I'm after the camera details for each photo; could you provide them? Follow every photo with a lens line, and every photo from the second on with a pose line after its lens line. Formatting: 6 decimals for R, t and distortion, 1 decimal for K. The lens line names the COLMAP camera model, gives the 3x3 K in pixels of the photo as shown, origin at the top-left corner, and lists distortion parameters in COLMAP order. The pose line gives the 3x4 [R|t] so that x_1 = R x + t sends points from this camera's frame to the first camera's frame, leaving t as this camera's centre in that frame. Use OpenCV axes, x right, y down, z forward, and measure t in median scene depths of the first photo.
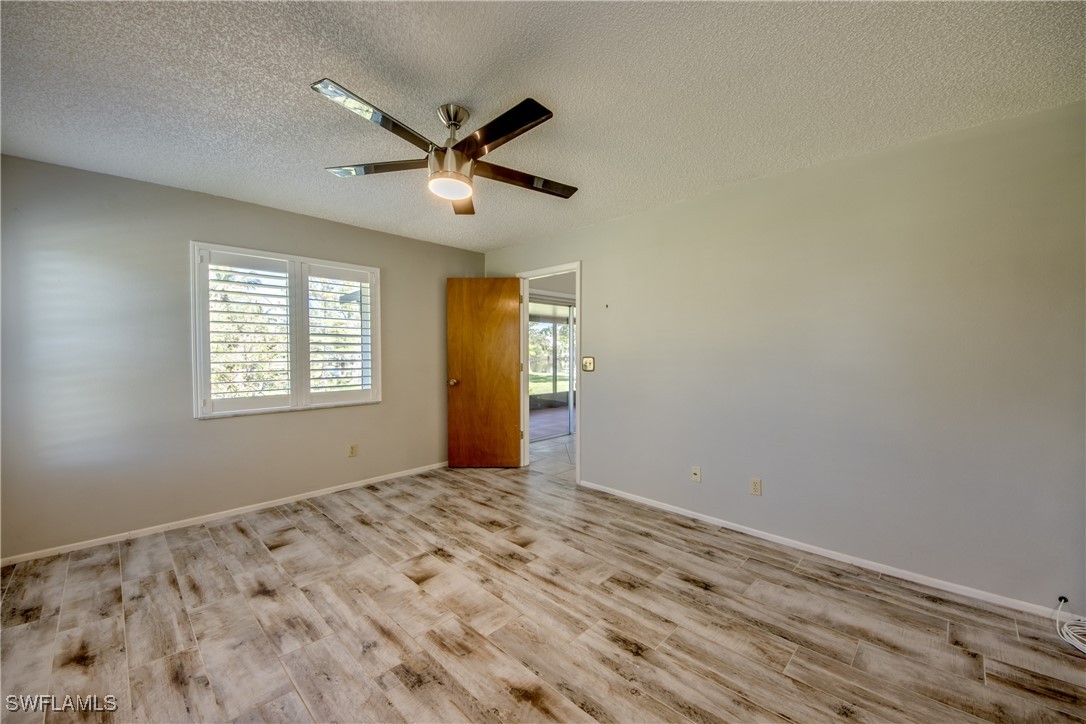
lens RADIAL K [[443.2, 0, 550.4], [0, 443.2, 359.9], [0, 0, 1]] dist [0.029838, -0.020087]
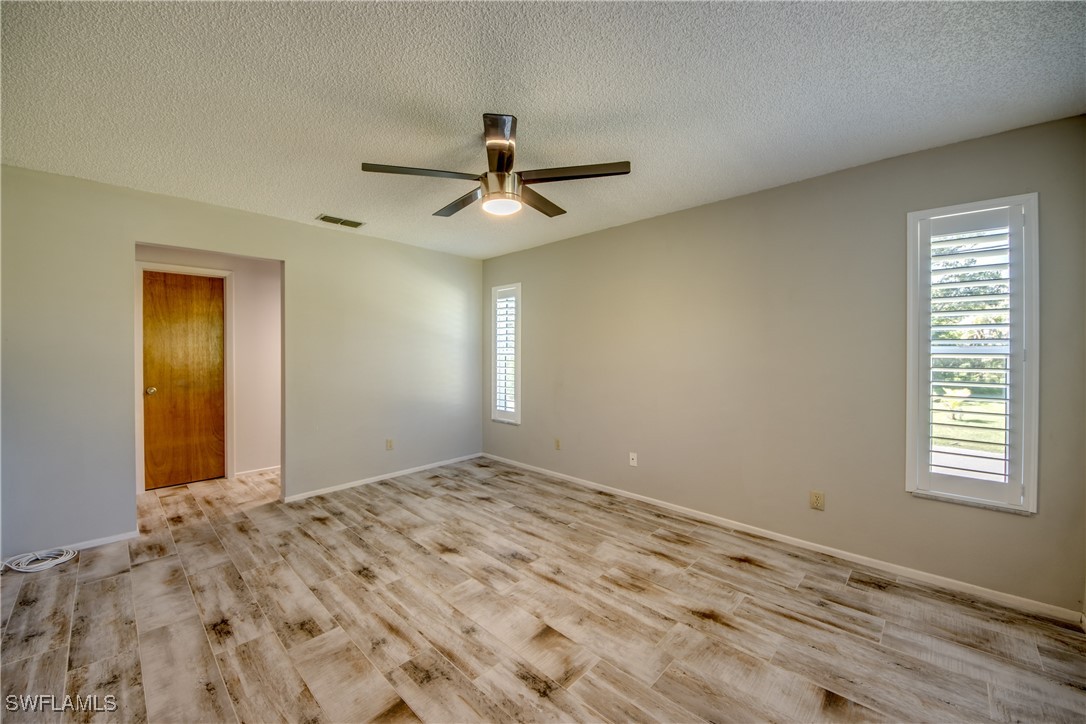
lens RADIAL K [[443.2, 0, 550.4], [0, 443.2, 359.9], [0, 0, 1]] dist [0.029838, -0.020087]
pose [[-0.999973, 0.002339, -0.006941, -0.321205], [0.002038, 0.999073, 0.043005, -0.054562], [0.007036, 0.042990, -0.999051, 1.998226]]
